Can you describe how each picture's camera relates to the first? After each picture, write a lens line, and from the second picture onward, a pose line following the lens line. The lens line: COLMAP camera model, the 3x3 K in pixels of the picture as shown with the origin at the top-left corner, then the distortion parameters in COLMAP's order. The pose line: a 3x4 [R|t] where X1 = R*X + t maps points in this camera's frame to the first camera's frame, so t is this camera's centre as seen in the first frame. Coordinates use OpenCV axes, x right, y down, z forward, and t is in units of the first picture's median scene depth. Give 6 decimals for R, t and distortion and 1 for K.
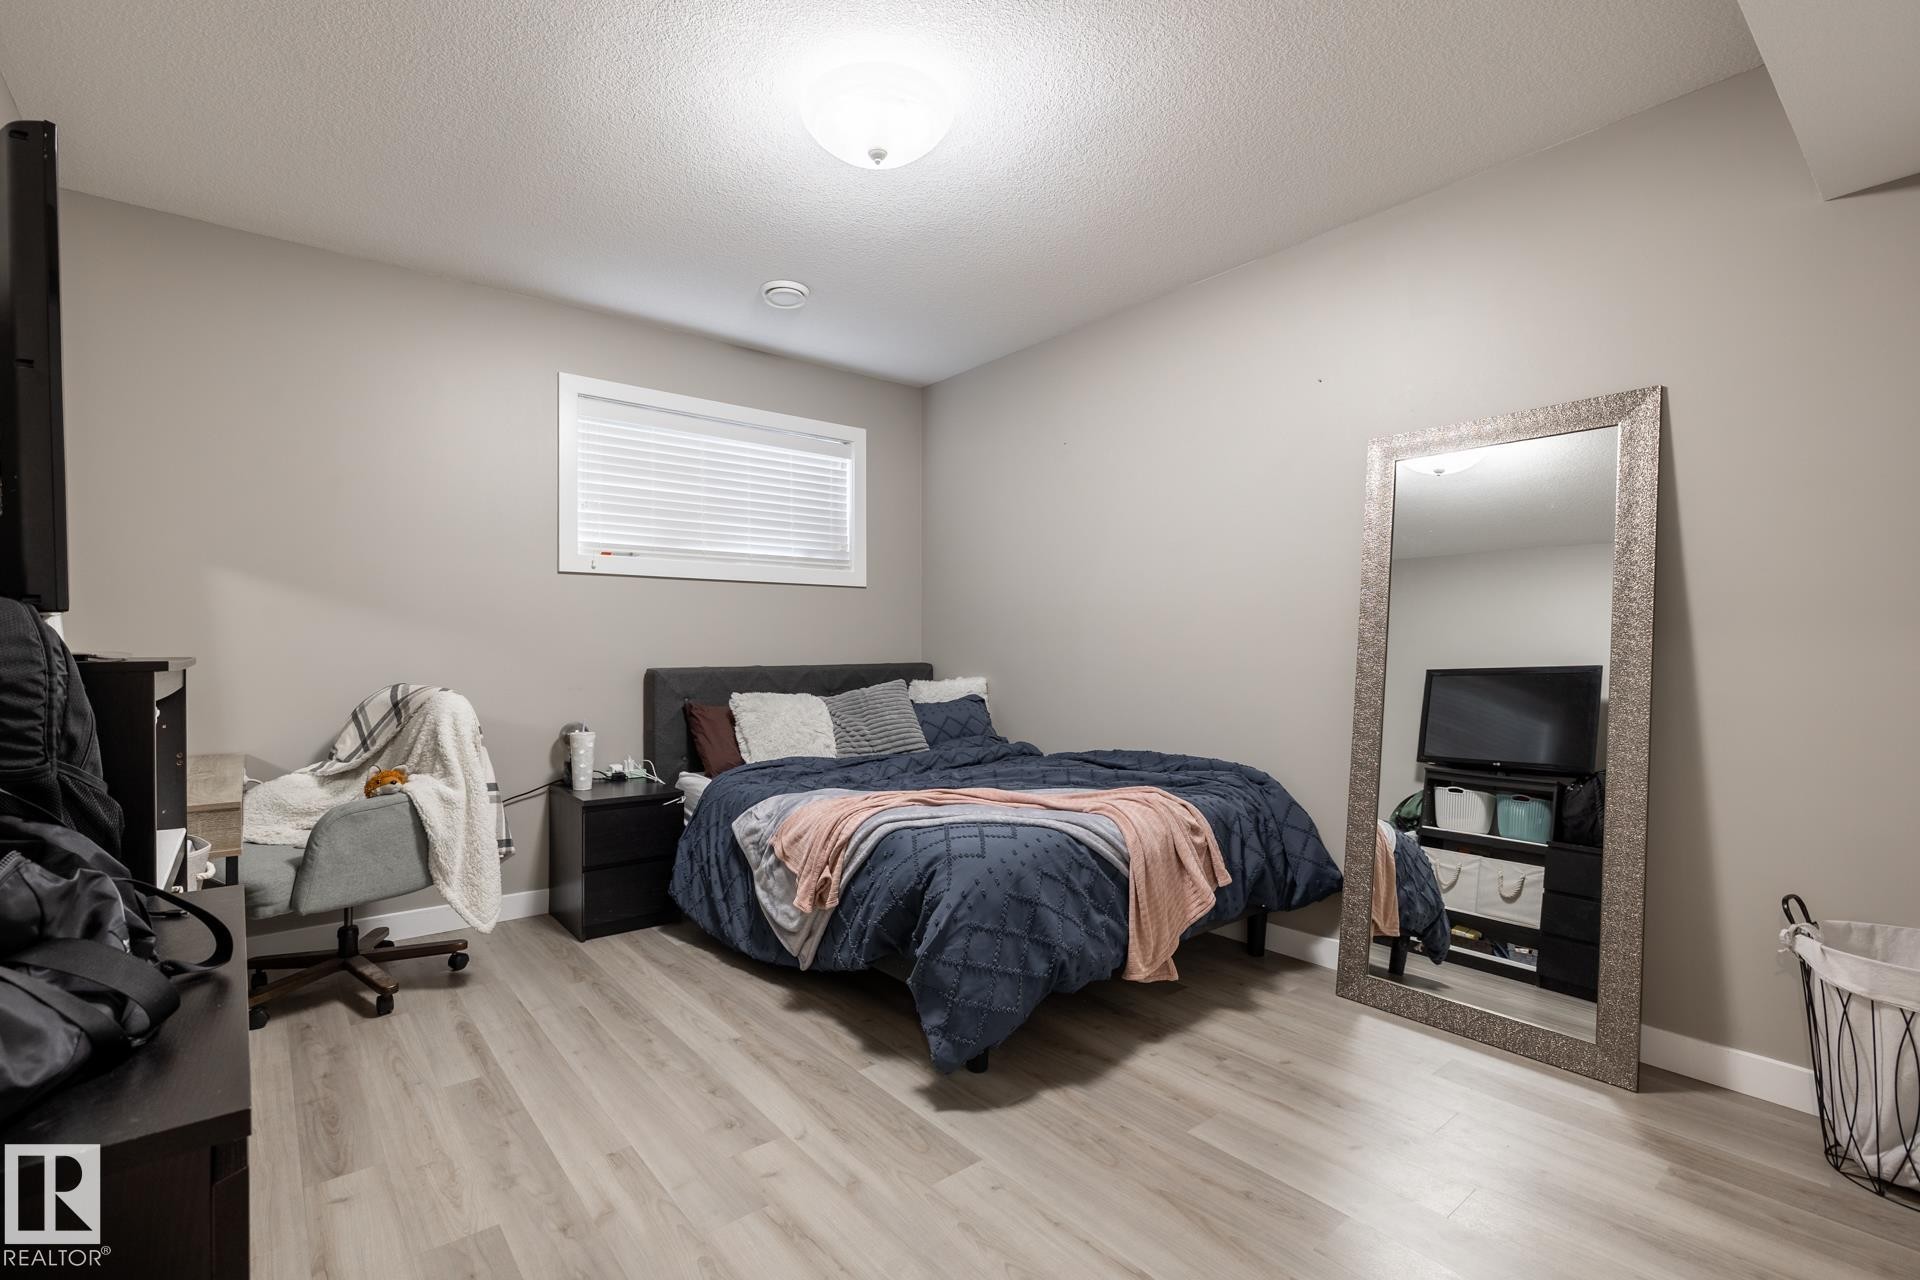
lens RADIAL K [[817.0, 0, 949.4], [0, 817.0, 629.7], [0, 0, 1]] dist [0.000823, -0.000622]
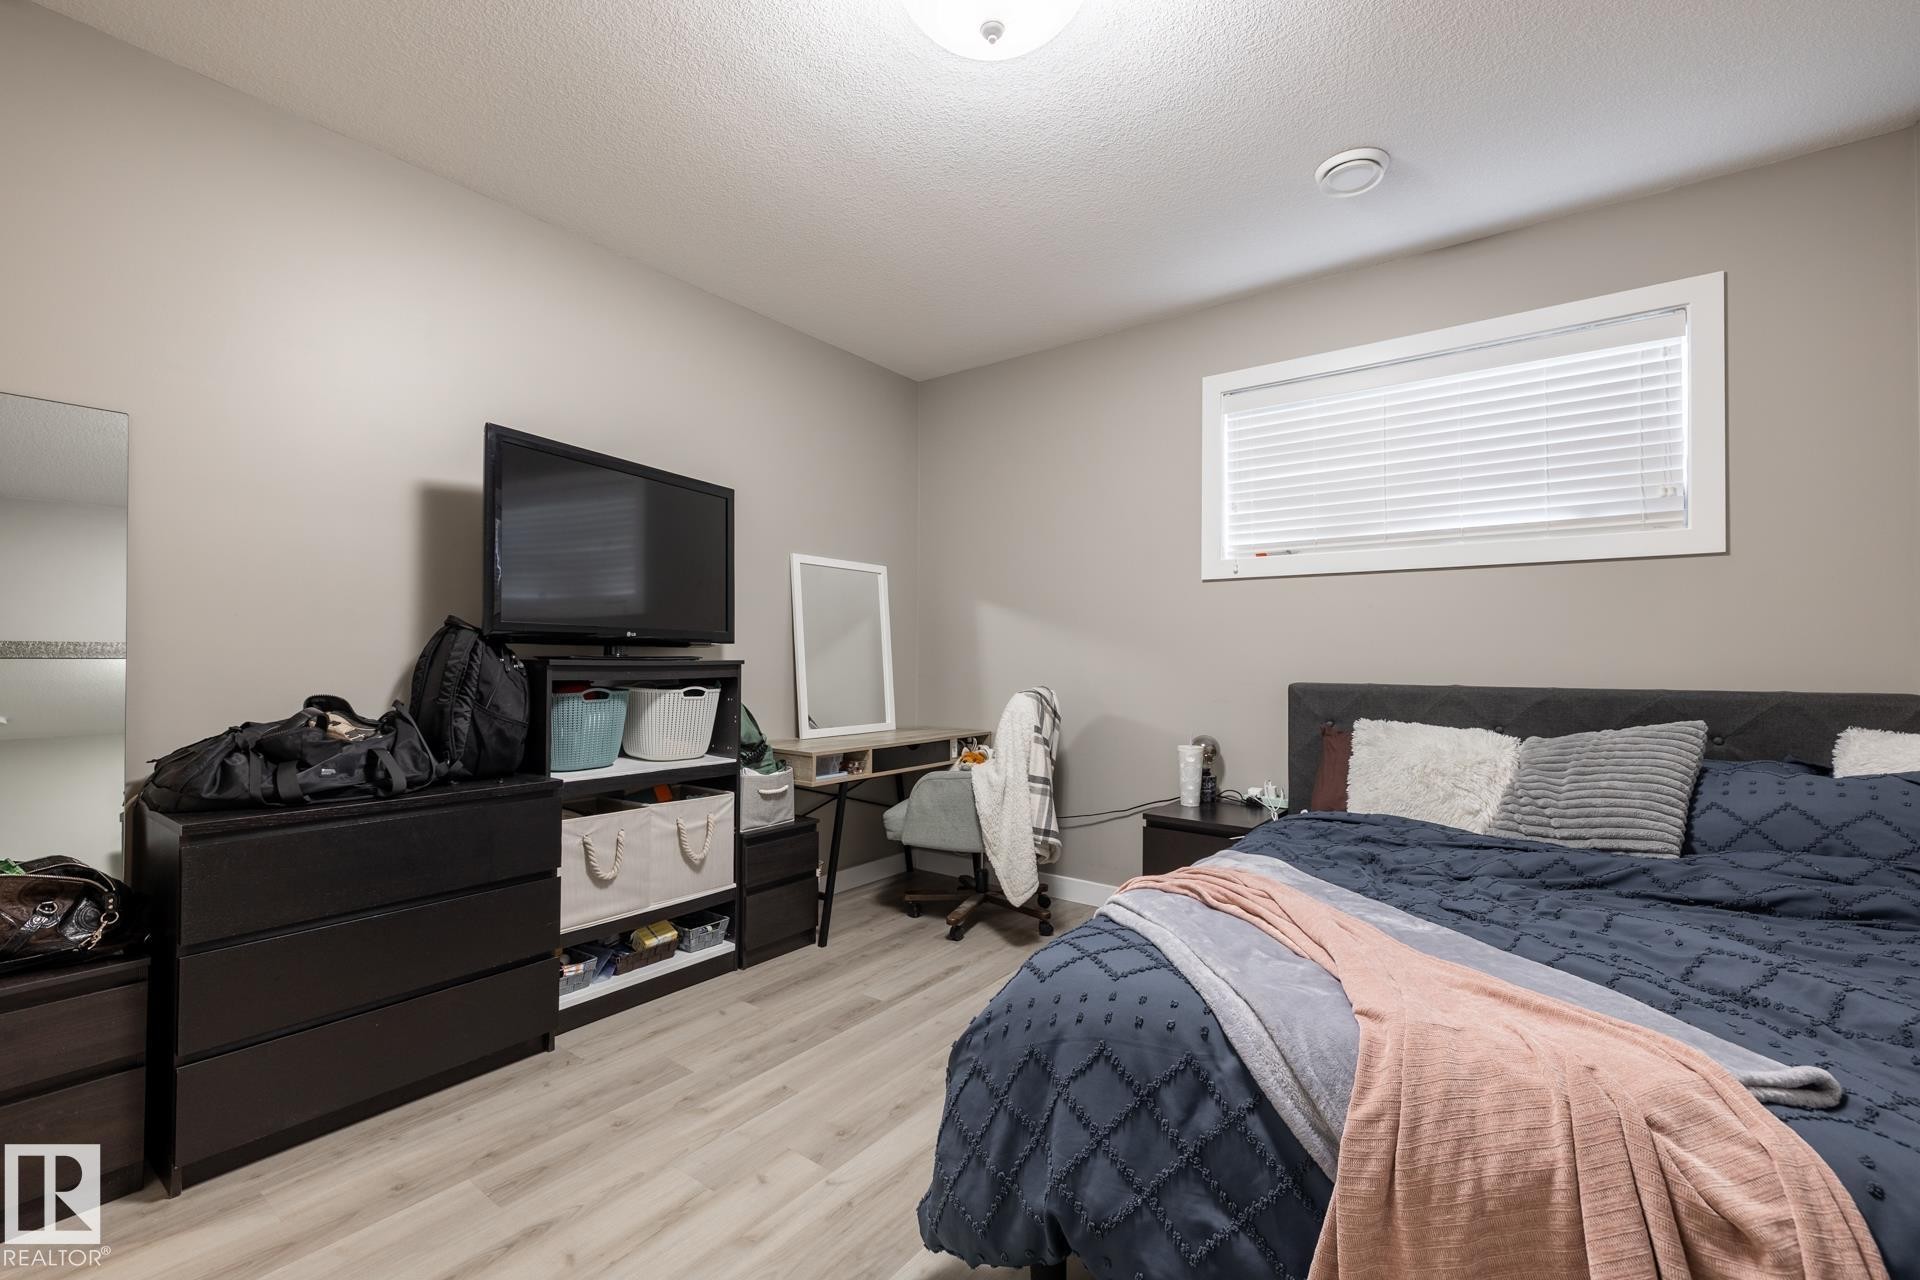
lens RADIAL K [[817.0, 0, 949.4], [0, 817.0, 629.7], [0, 0, 1]] dist [0.000823, -0.000622]
pose [[0.257166, -0.030368, -0.965890, 0.388531], [0.014205, 0.999517, -0.027643, 0.010764], [0.966263, -0.006611, 0.257473, 0.453063]]
